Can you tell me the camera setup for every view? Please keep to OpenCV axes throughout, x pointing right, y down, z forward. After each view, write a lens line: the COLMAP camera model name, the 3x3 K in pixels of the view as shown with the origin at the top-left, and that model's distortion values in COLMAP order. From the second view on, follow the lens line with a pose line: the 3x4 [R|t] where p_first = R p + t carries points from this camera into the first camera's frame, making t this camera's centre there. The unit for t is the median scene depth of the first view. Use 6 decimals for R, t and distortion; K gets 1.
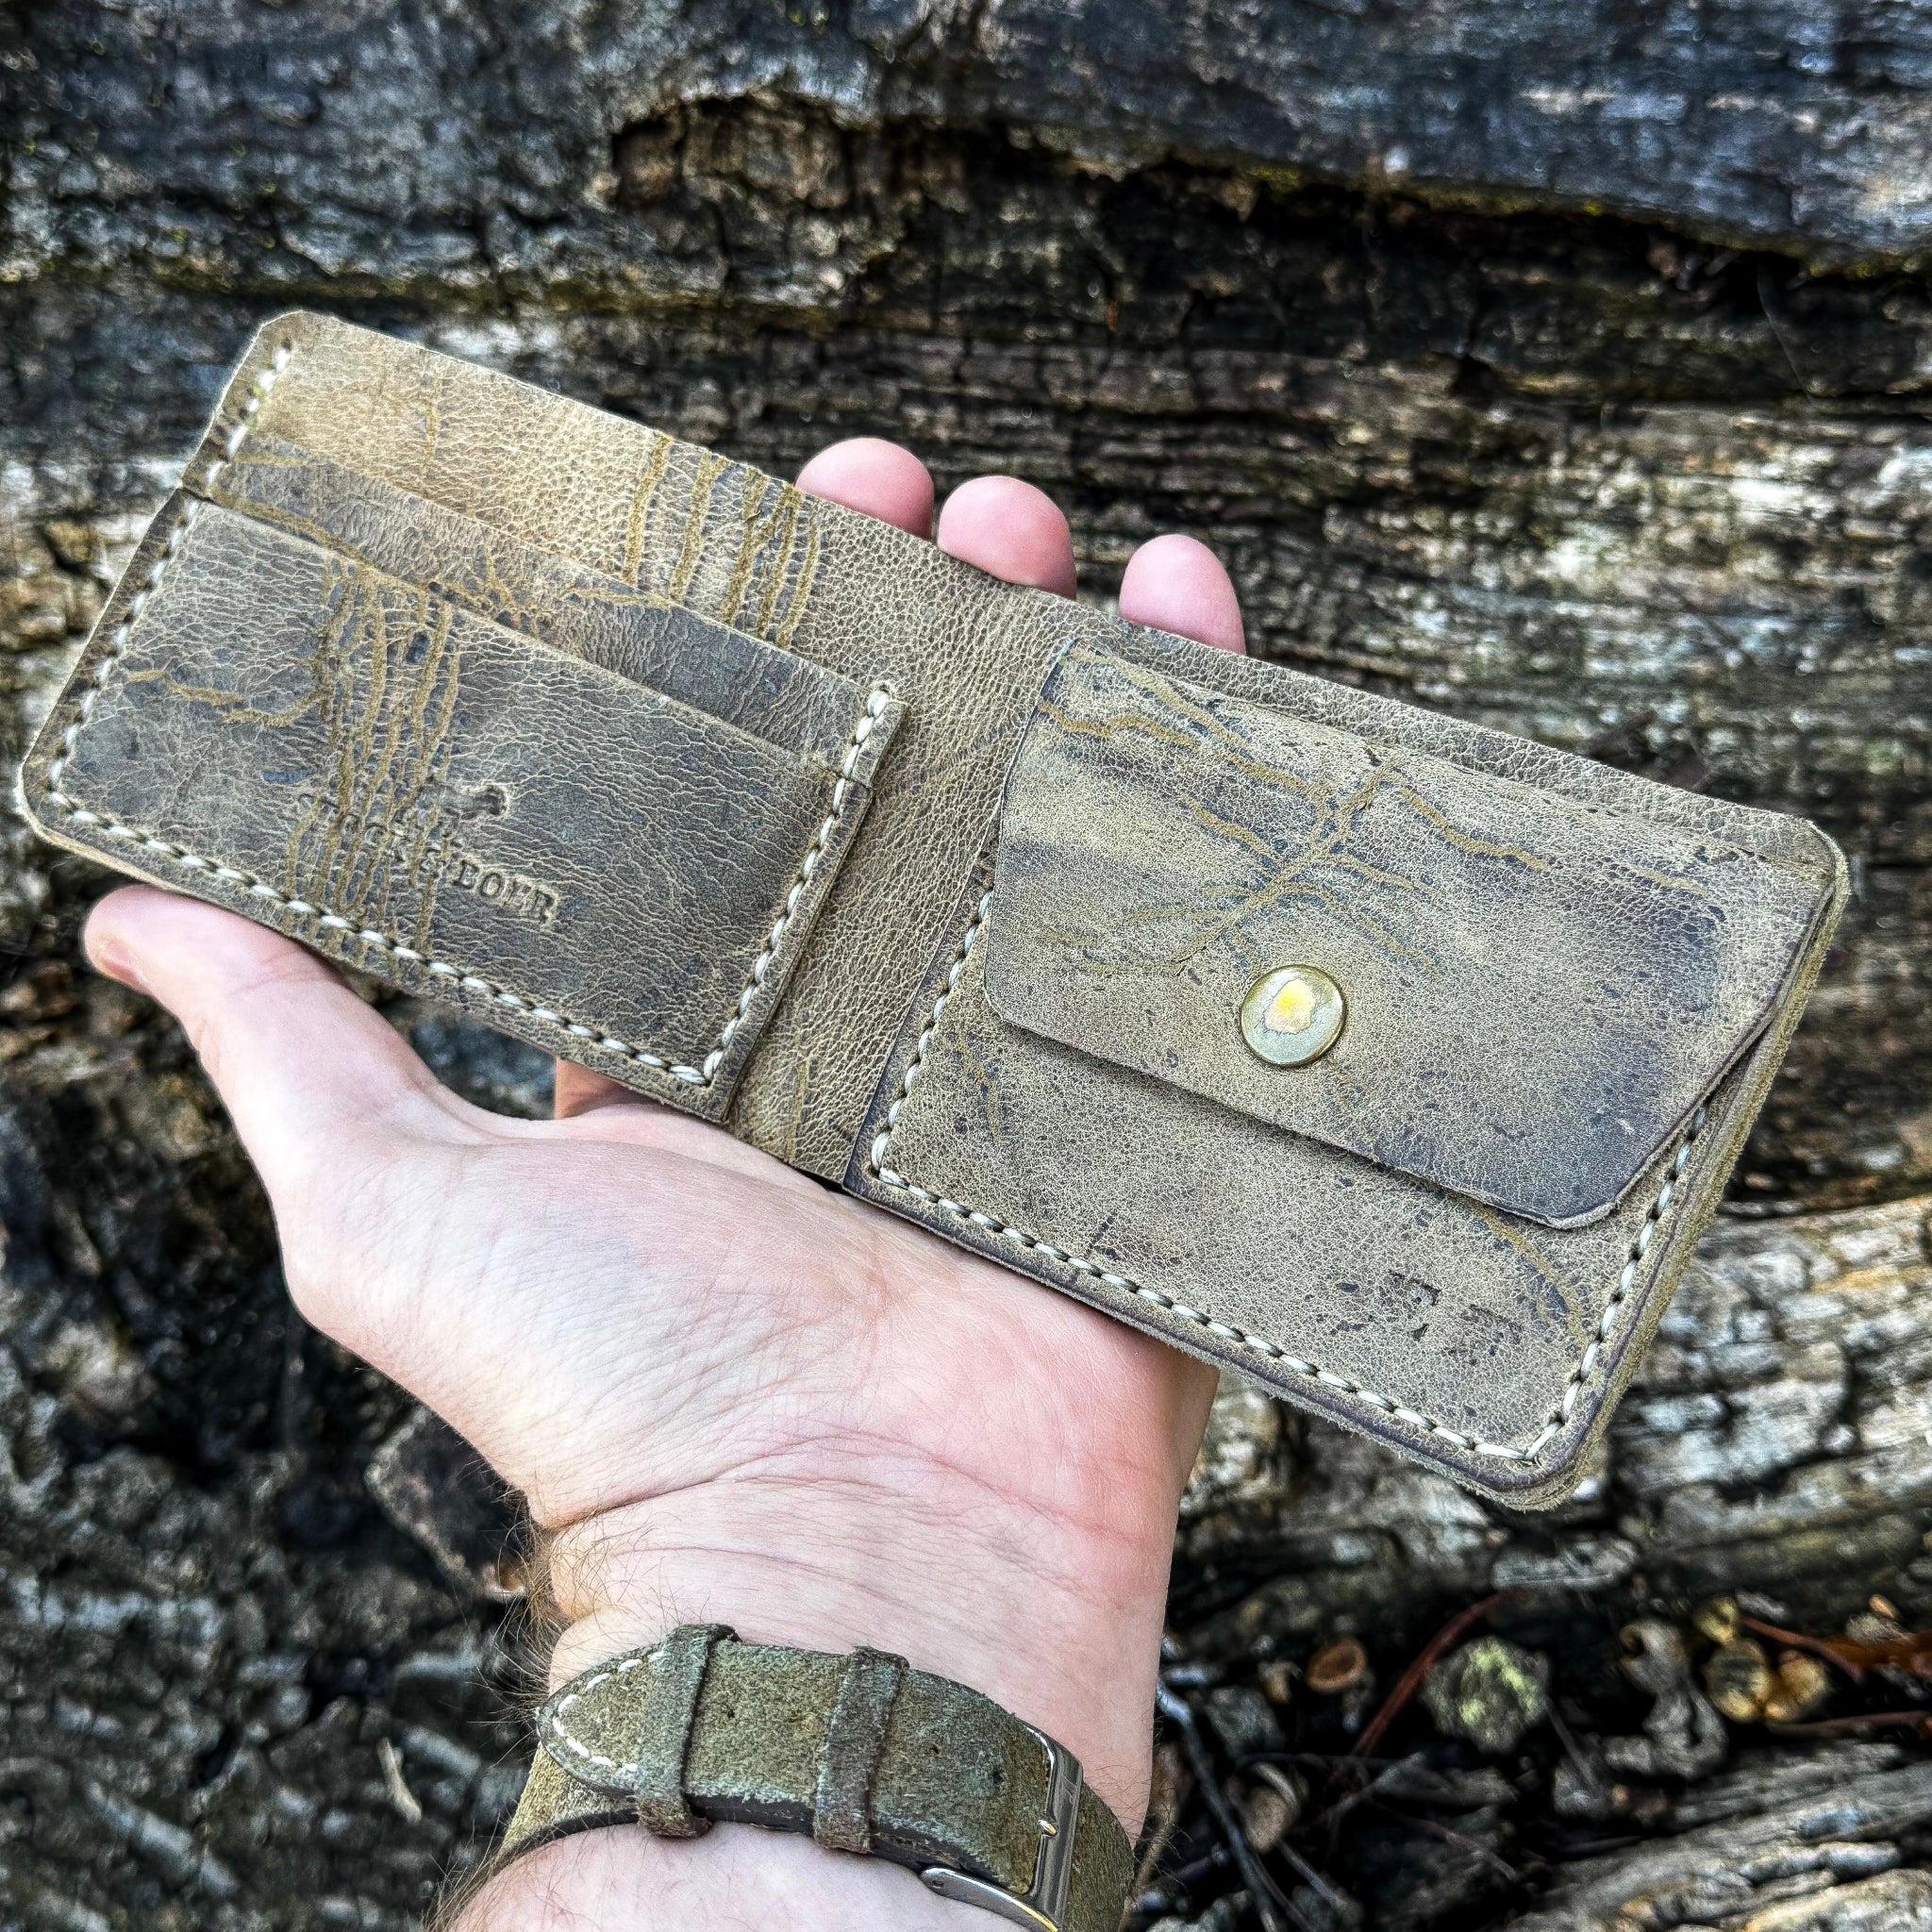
lens RADIAL K [[2481.7, 0, 961.6], [0, 2481.7, 950.9], [0, 0, 1]] dist [0.181062, -0.507505]
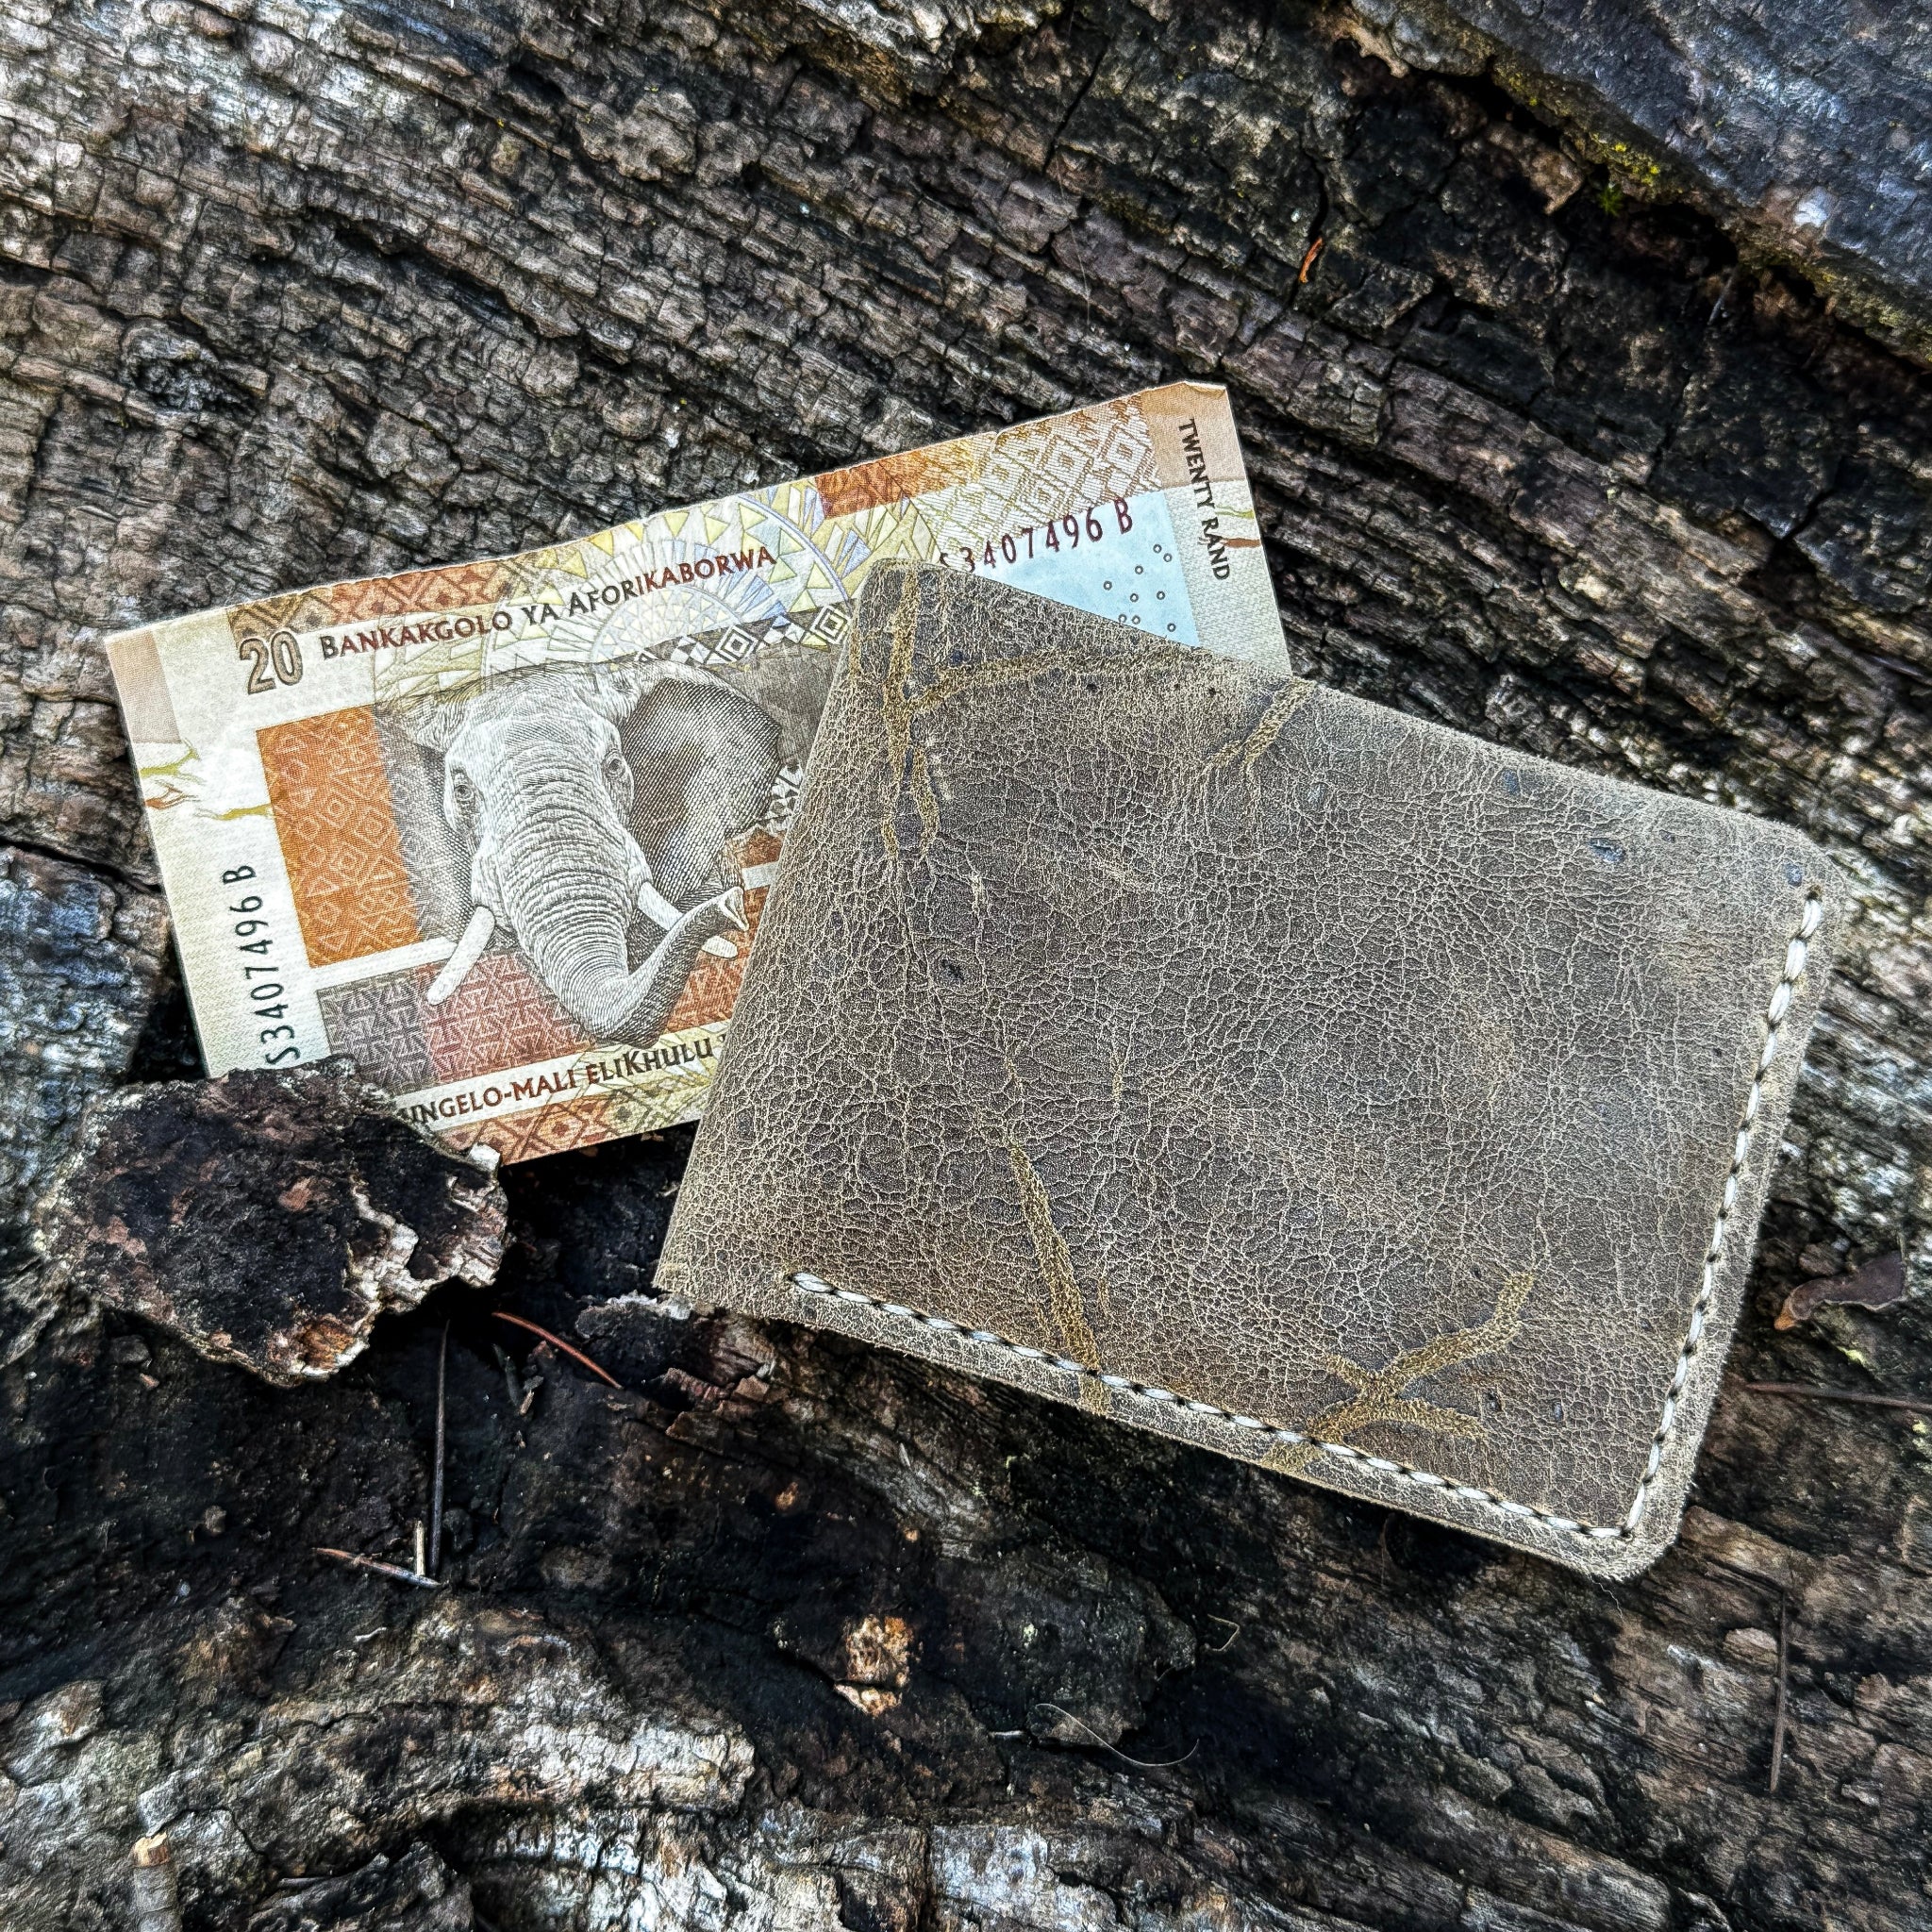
lens RADIAL K [[2735.5, 0, 954.4], [0, 2735.5, 944.3], [0, 0, 1]] dist [0.207005, -0.606445]
pose [[0.917353, 0.393276, 0.061627, 0.002192], [-0.386048, 0.916679, -0.103280, 0.013058], [-0.097110, 0.070953, 0.992741, 0.321217]]
